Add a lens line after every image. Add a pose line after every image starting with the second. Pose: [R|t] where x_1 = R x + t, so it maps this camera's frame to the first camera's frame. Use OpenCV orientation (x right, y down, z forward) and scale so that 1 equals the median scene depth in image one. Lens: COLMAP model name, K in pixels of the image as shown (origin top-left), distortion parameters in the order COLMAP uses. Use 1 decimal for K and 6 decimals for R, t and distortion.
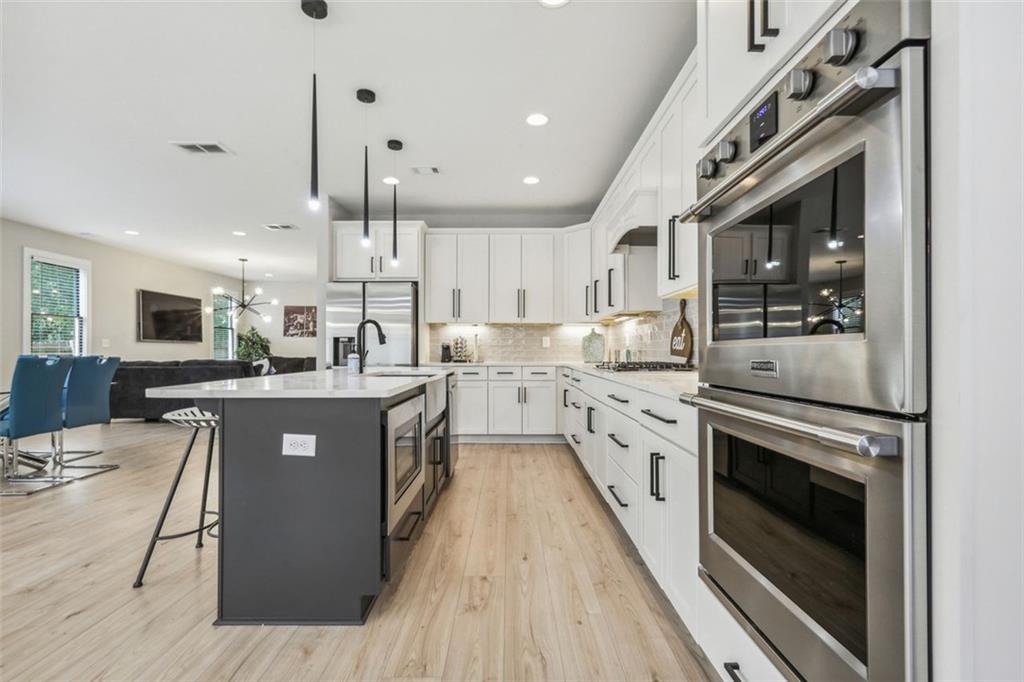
lens RADIAL K [[463.2, 0, 506.2], [0, 463.2, 345.2], [0, 0, 1]] dist [0.000642, 0.000259]
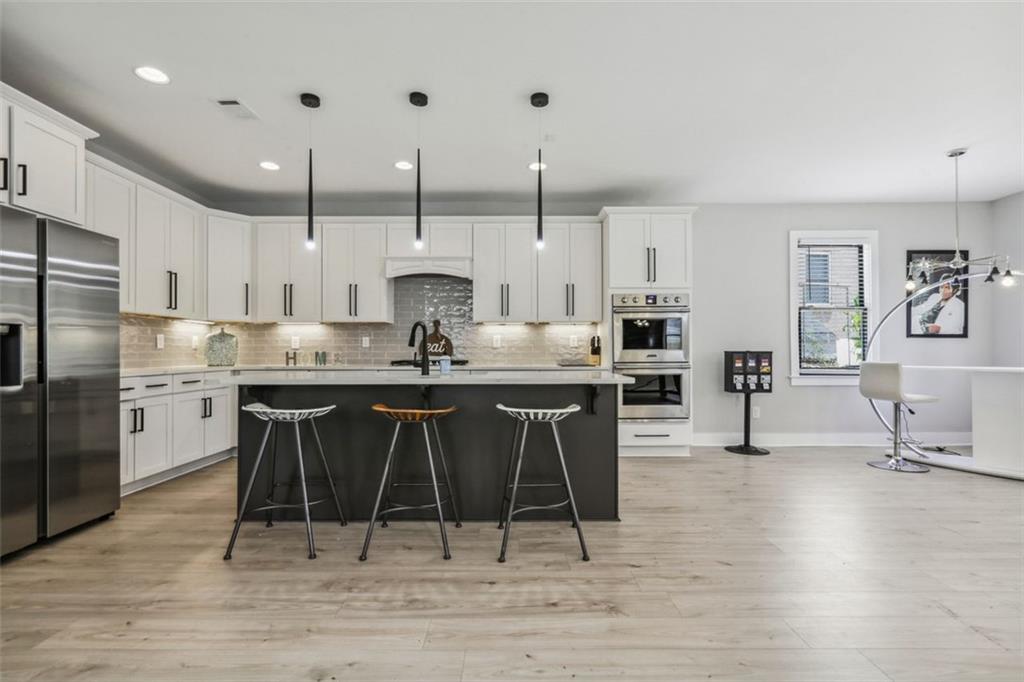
lens RADIAL K [[463.2, 0, 506.2], [0, 463.2, 345.2], [0, 0, 1]] dist [0.000642, 0.000259]
pose [[-0.001857, 0.013856, 0.999902, -1.011044], [-0.006306, 0.999884, -0.013867, 0.009550], [-0.999978, -0.006331, -0.001769, 0.629447]]
